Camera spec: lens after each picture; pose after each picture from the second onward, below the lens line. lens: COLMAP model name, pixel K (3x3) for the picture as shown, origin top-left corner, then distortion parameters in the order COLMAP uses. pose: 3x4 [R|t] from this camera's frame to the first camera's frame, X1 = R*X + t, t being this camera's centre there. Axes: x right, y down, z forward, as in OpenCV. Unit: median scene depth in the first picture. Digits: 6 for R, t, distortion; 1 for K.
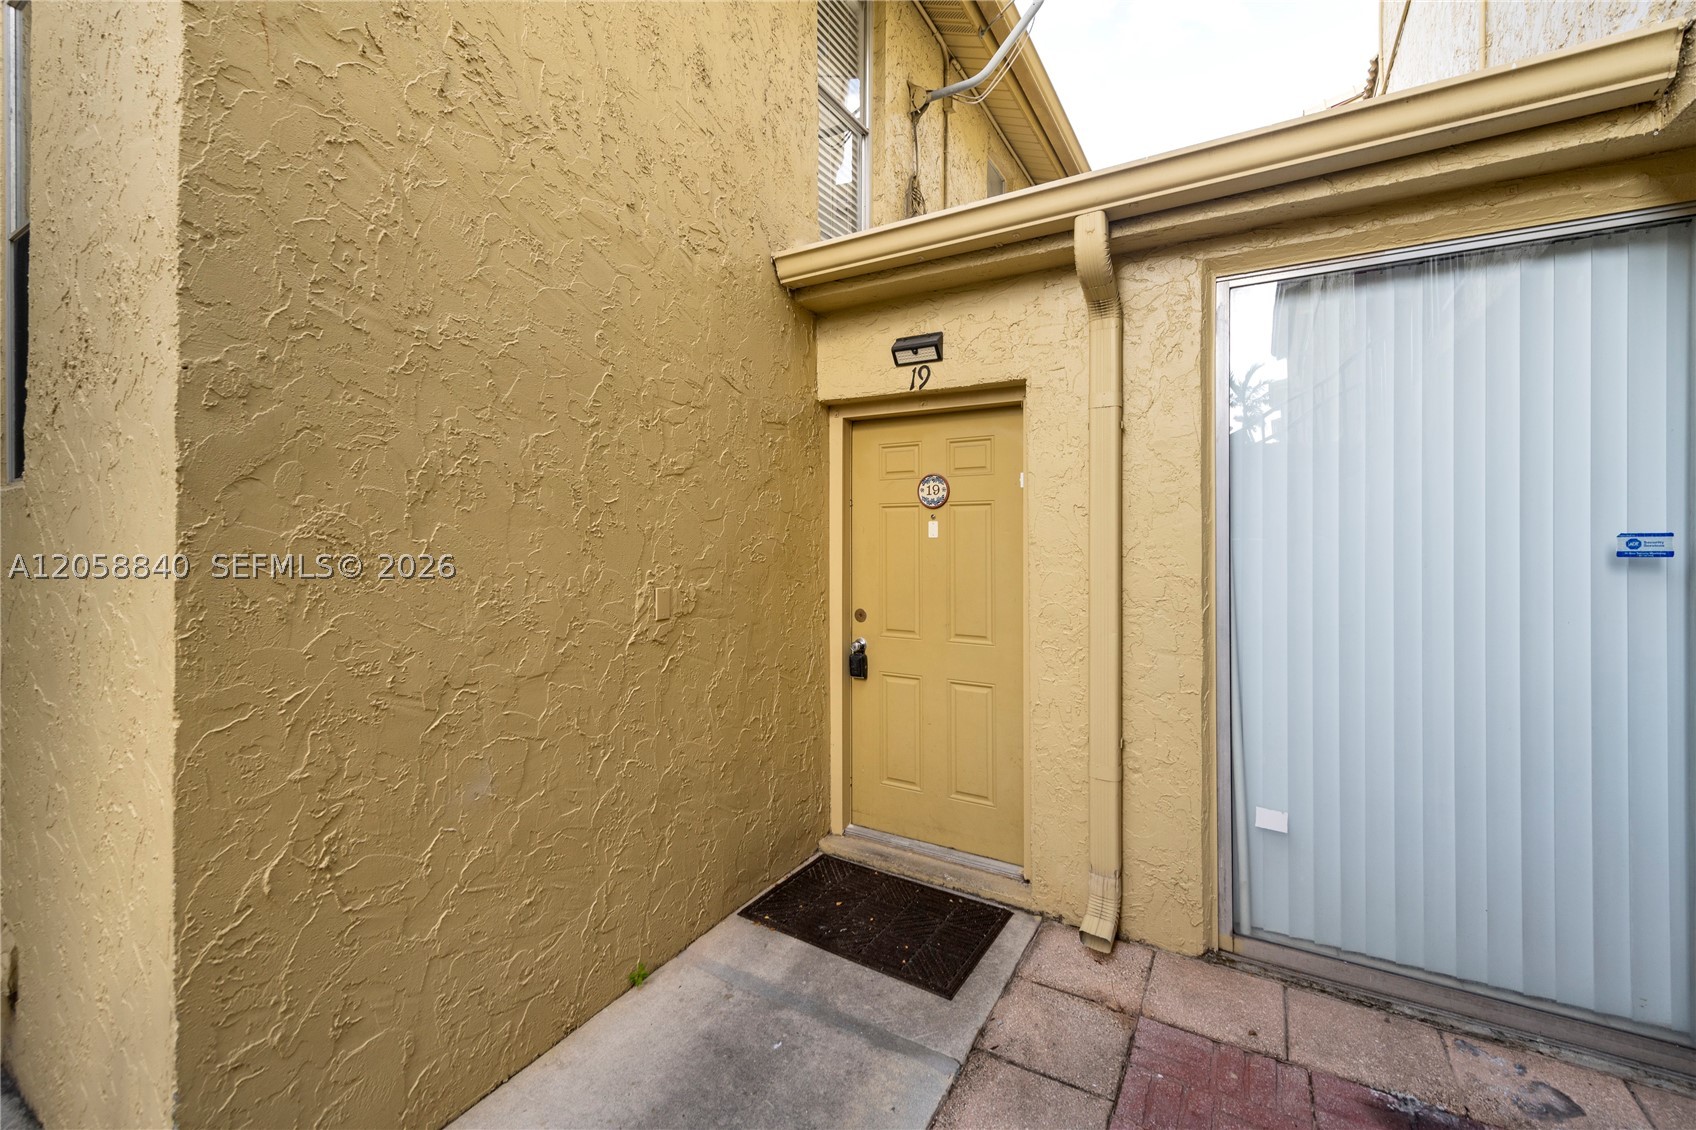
lens RADIAL K [[699.4, 0, 847.8], [0, 699.4, 534.9], [0, 0, 1]] dist [0.008337, -0.002684]
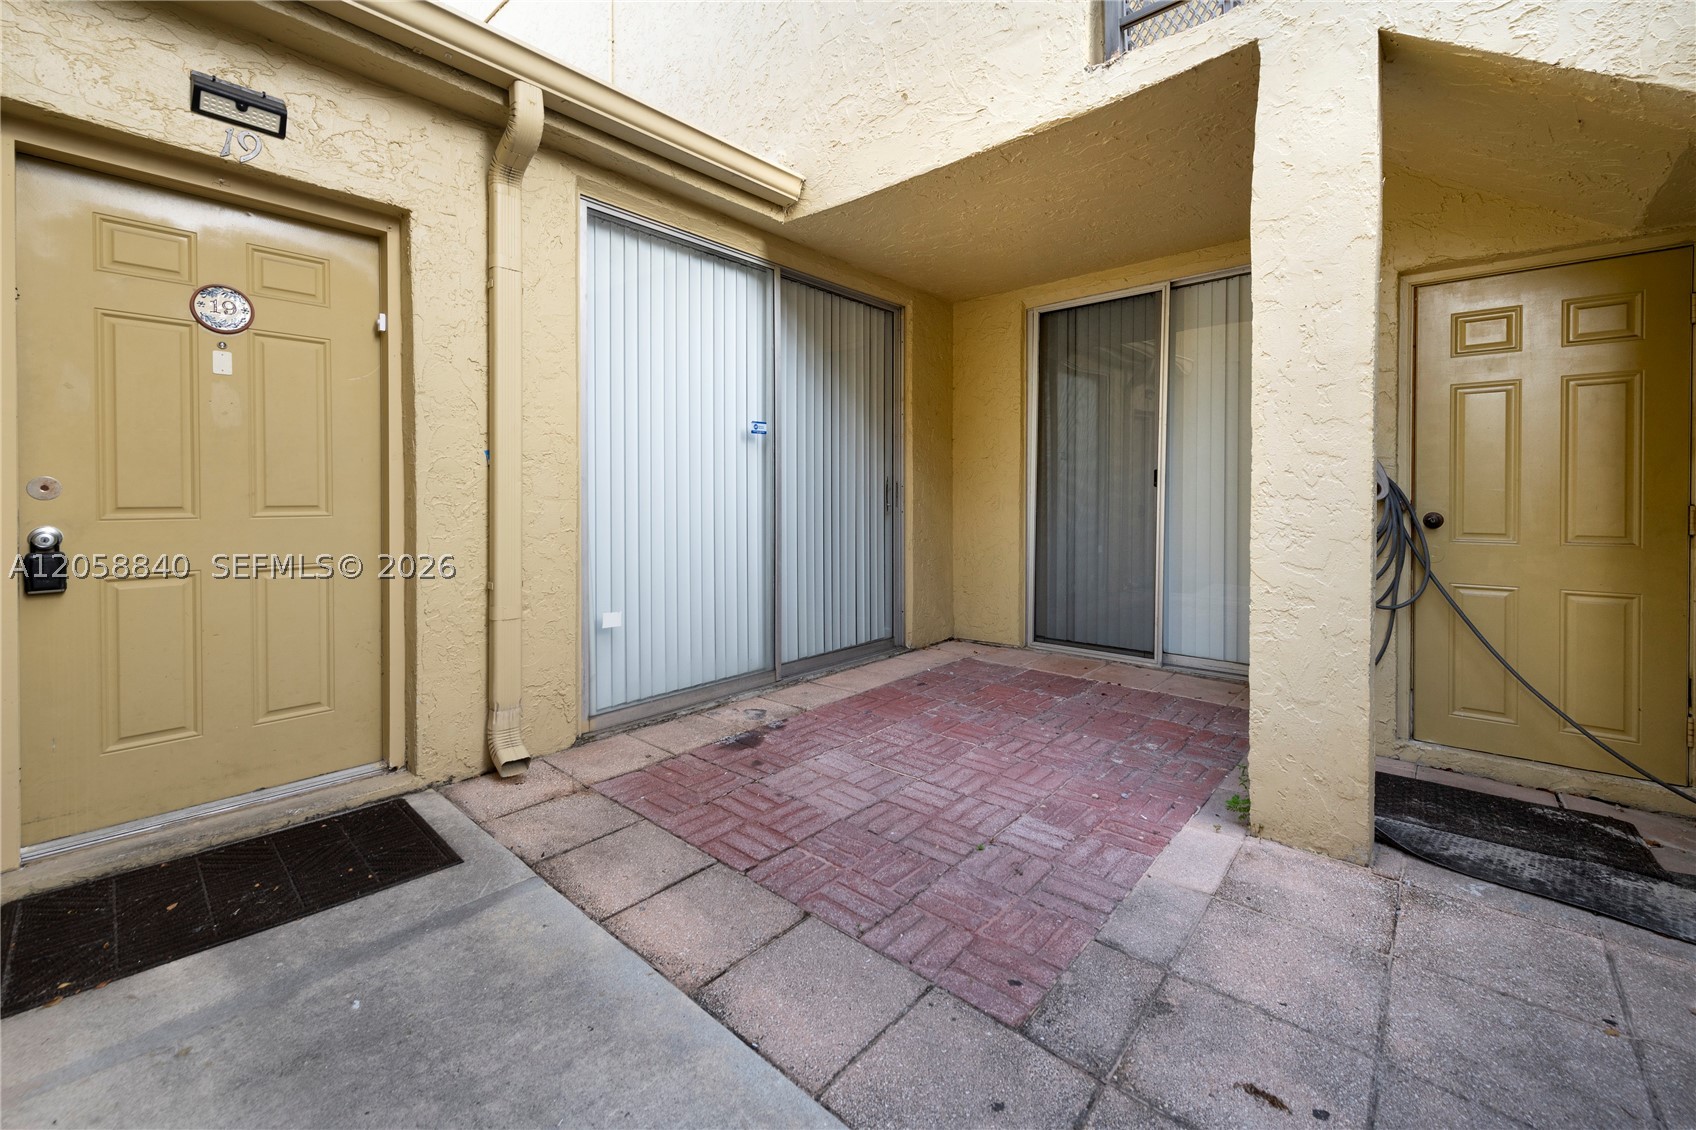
lens RADIAL K [[699.4, 0, 839.7], [0, 699.4, 501.8], [0, 0, 1]] dist [0.008337, -0.002684]
pose [[0.194700, -0.006393, 0.980842, -0.594323], [-0.003646, 0.999967, 0.007241, 0.163409], [-0.980856, -0.004986, 0.194671, 0.304561]]
